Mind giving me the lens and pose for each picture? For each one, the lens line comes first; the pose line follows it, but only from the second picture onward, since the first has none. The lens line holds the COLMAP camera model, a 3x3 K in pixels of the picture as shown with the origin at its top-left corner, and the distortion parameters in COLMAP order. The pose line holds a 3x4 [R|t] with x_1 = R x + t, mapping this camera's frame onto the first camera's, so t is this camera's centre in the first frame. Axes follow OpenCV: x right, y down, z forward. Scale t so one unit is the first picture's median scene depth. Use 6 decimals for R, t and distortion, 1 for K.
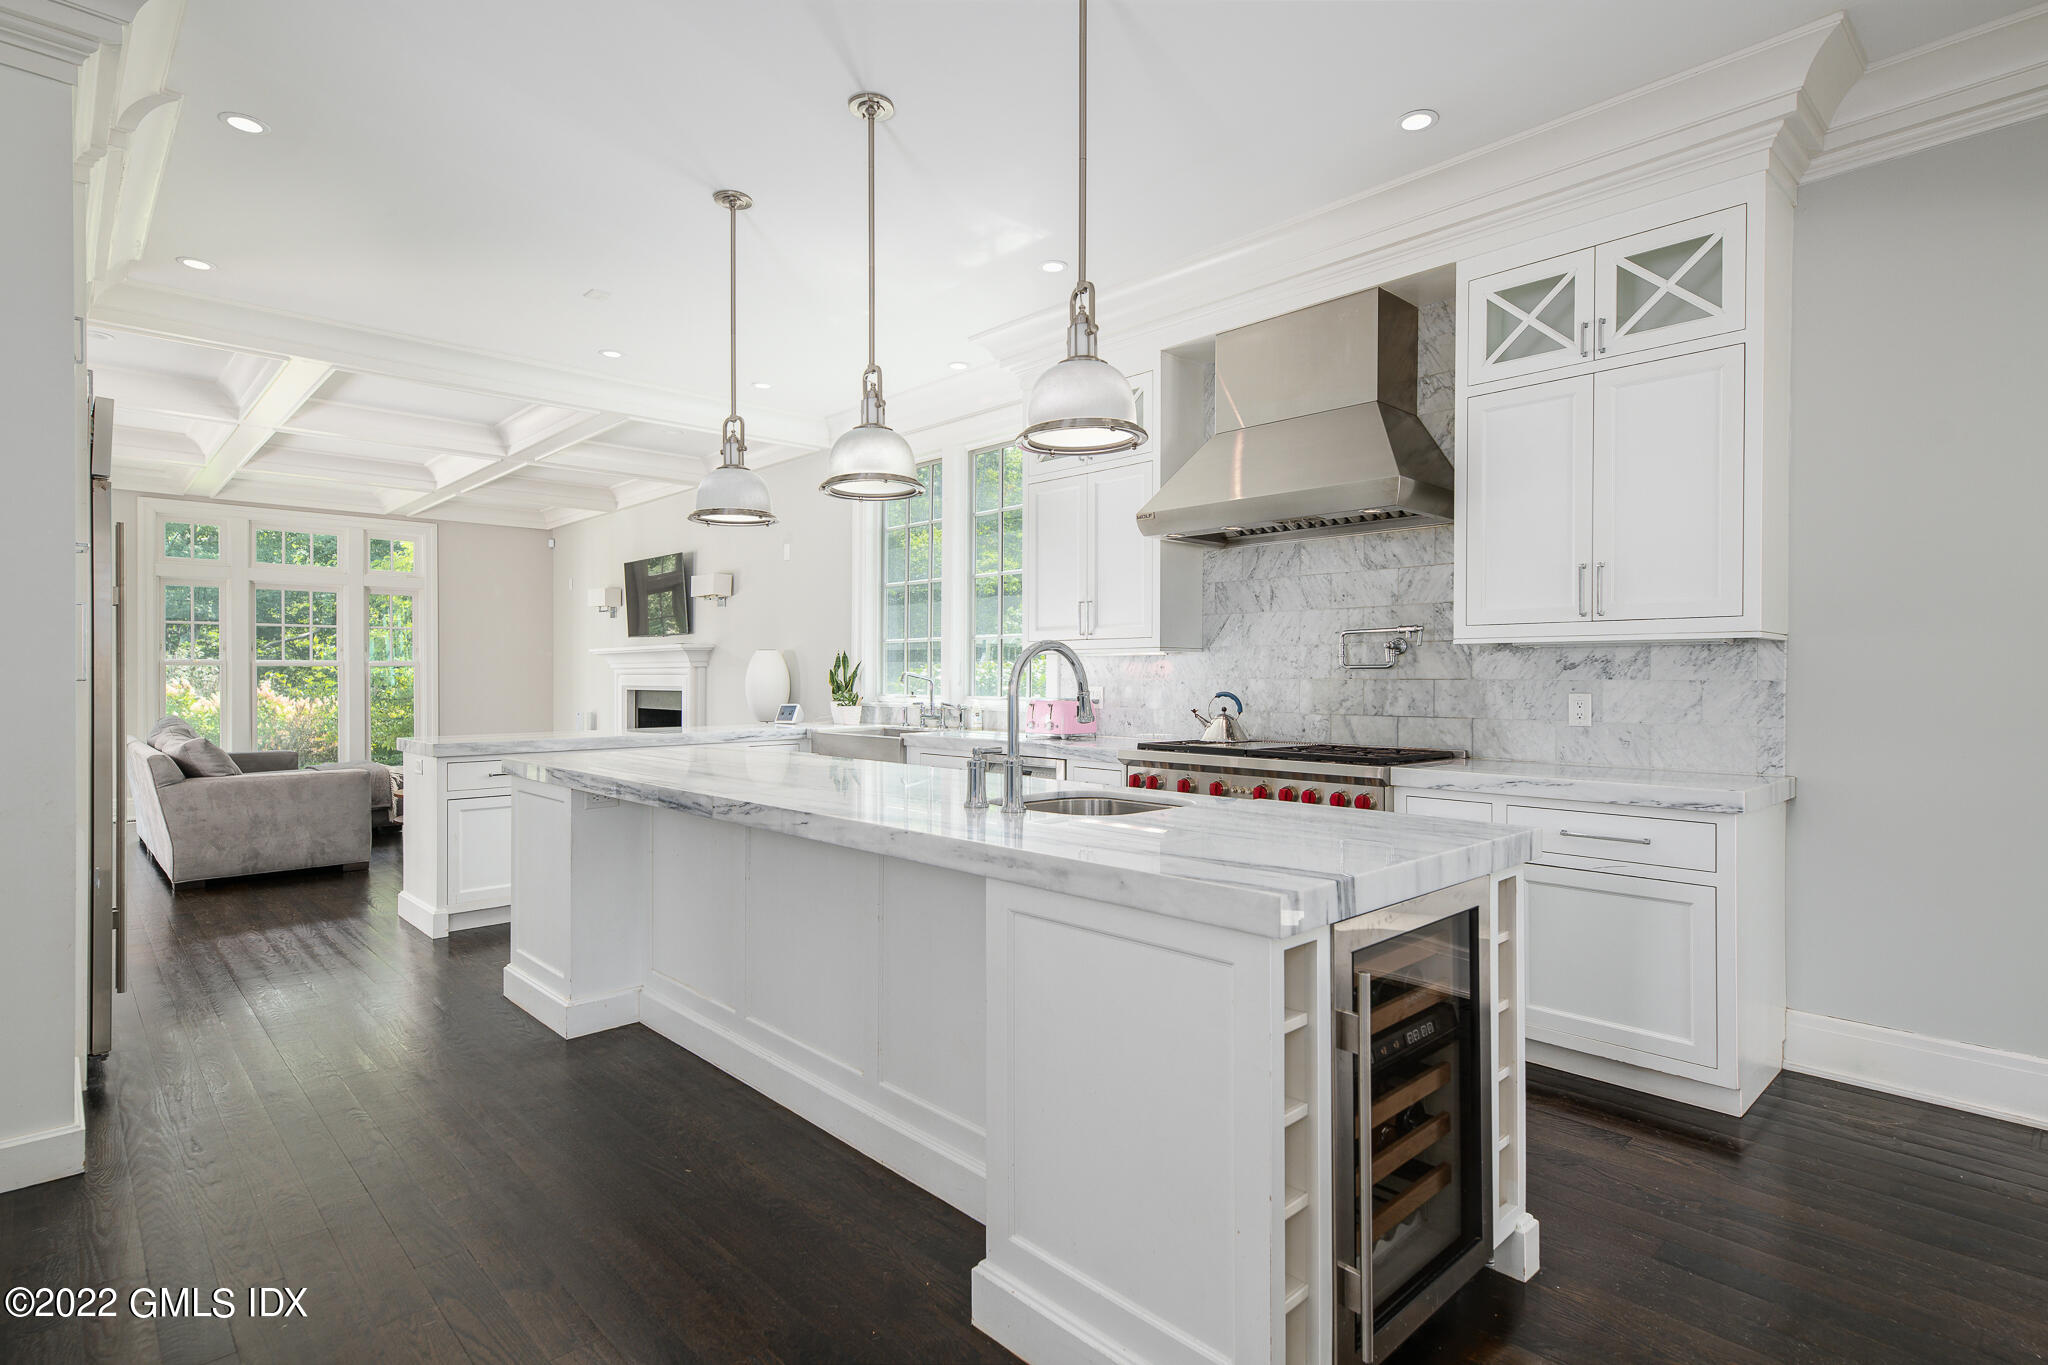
lens RADIAL K [[1033.9, 0, 1024.0], [0, 1033.9, 682.5], [0, 0, 1]] dist [0.025242, 0.000096]
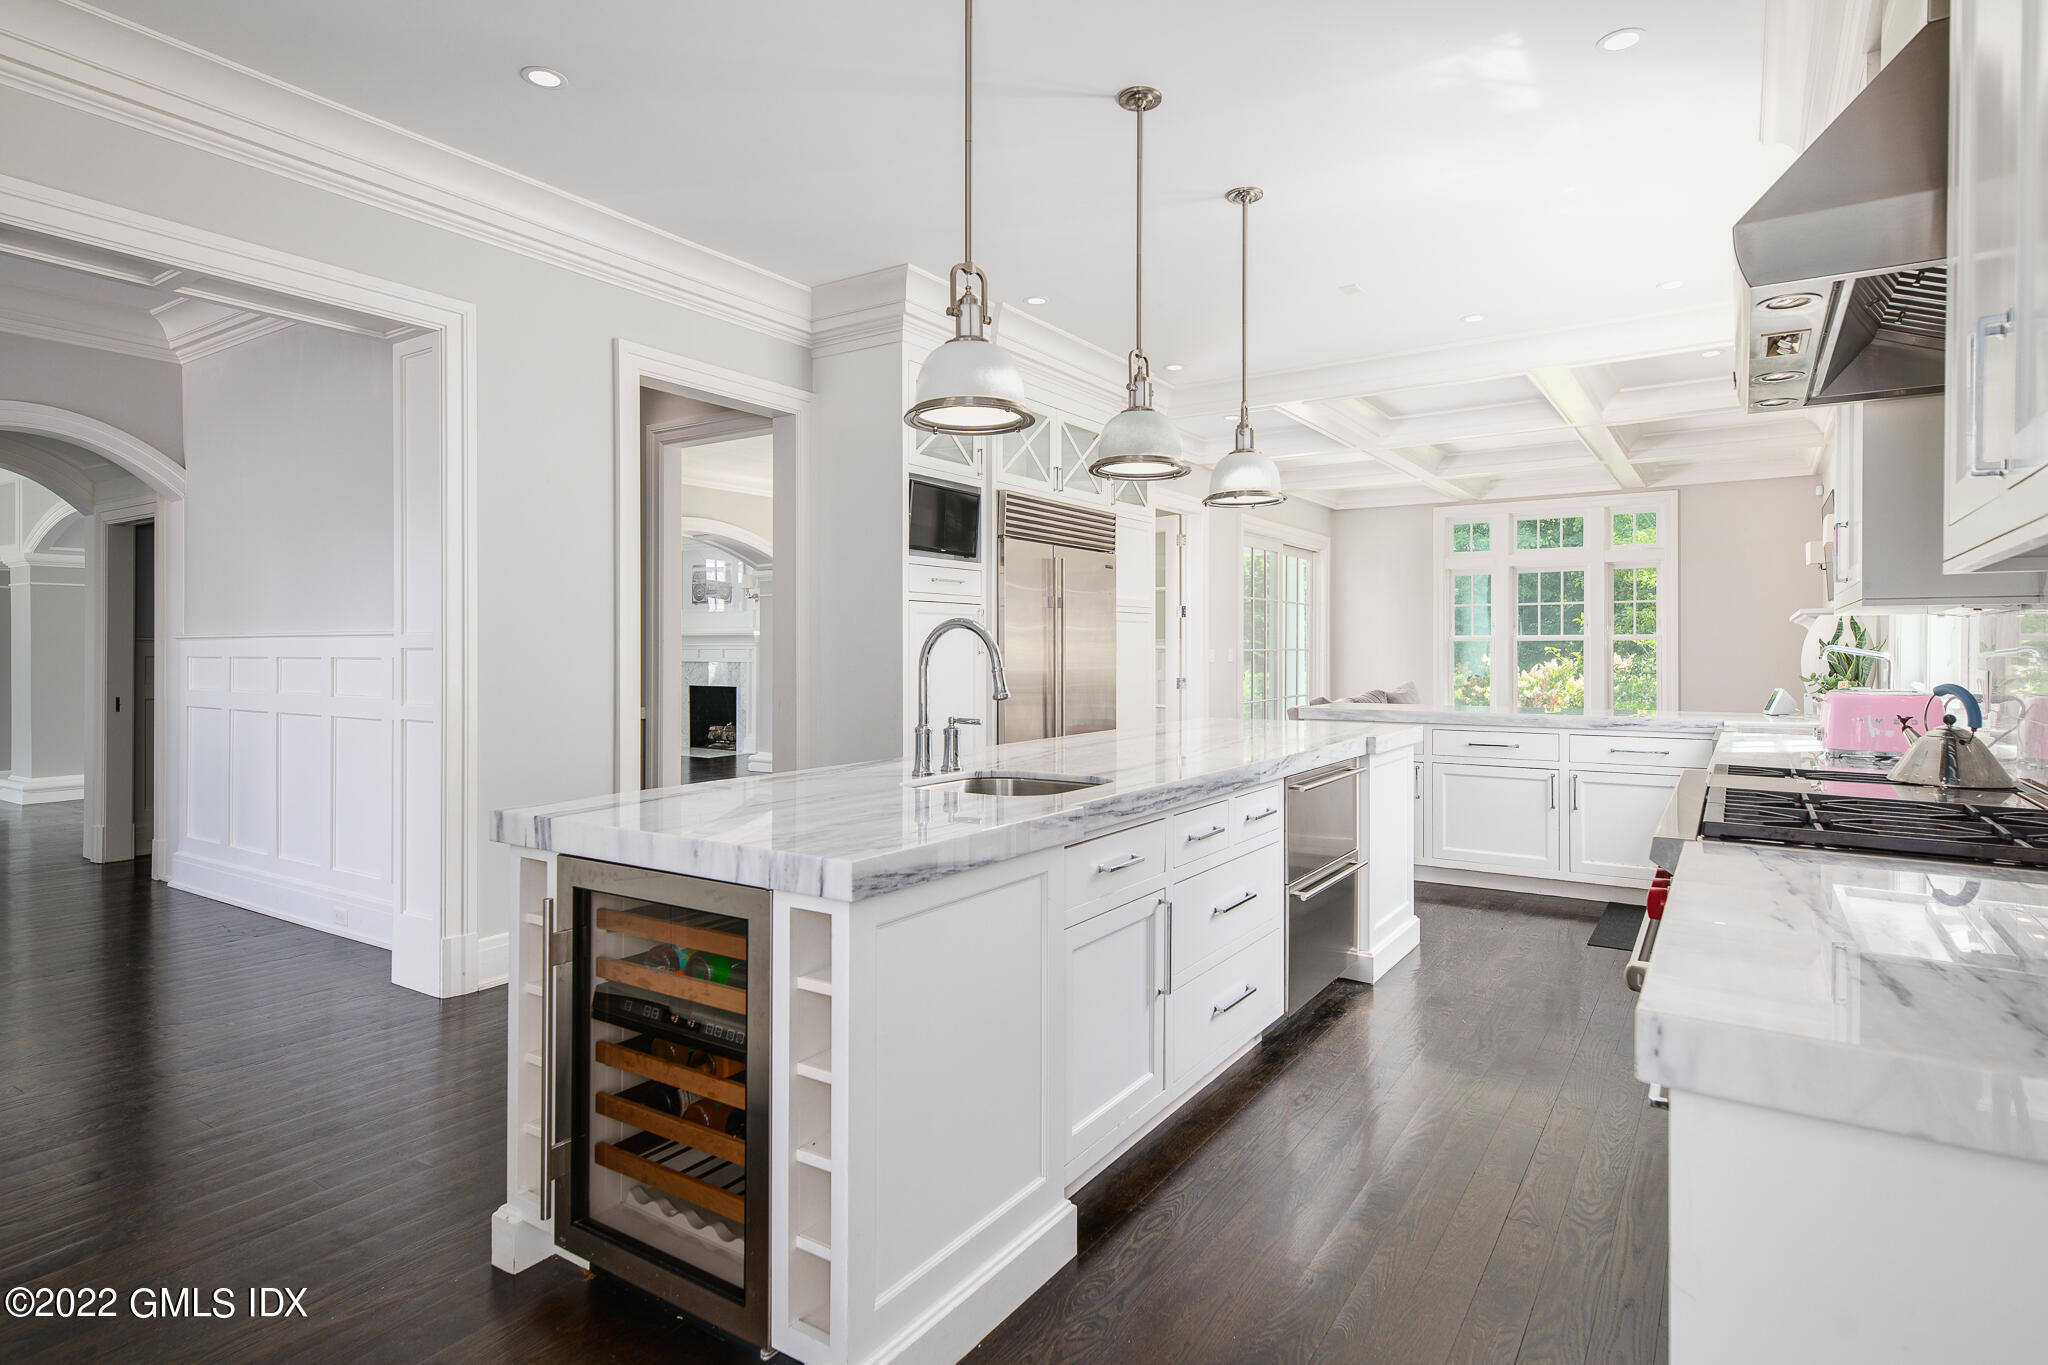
lens RADIAL K [[1087.2, 0, 1025.2], [0, 1087.2, 657.9], [0, 0, 1]] dist [-0.001438, -0.000206]
pose [[0.233033, 0.006757, -0.972445, 0.601488], [-0.004606, 0.999972, 0.005844, -0.004481], [0.972458, 0.003117, 0.233057, 0.441617]]
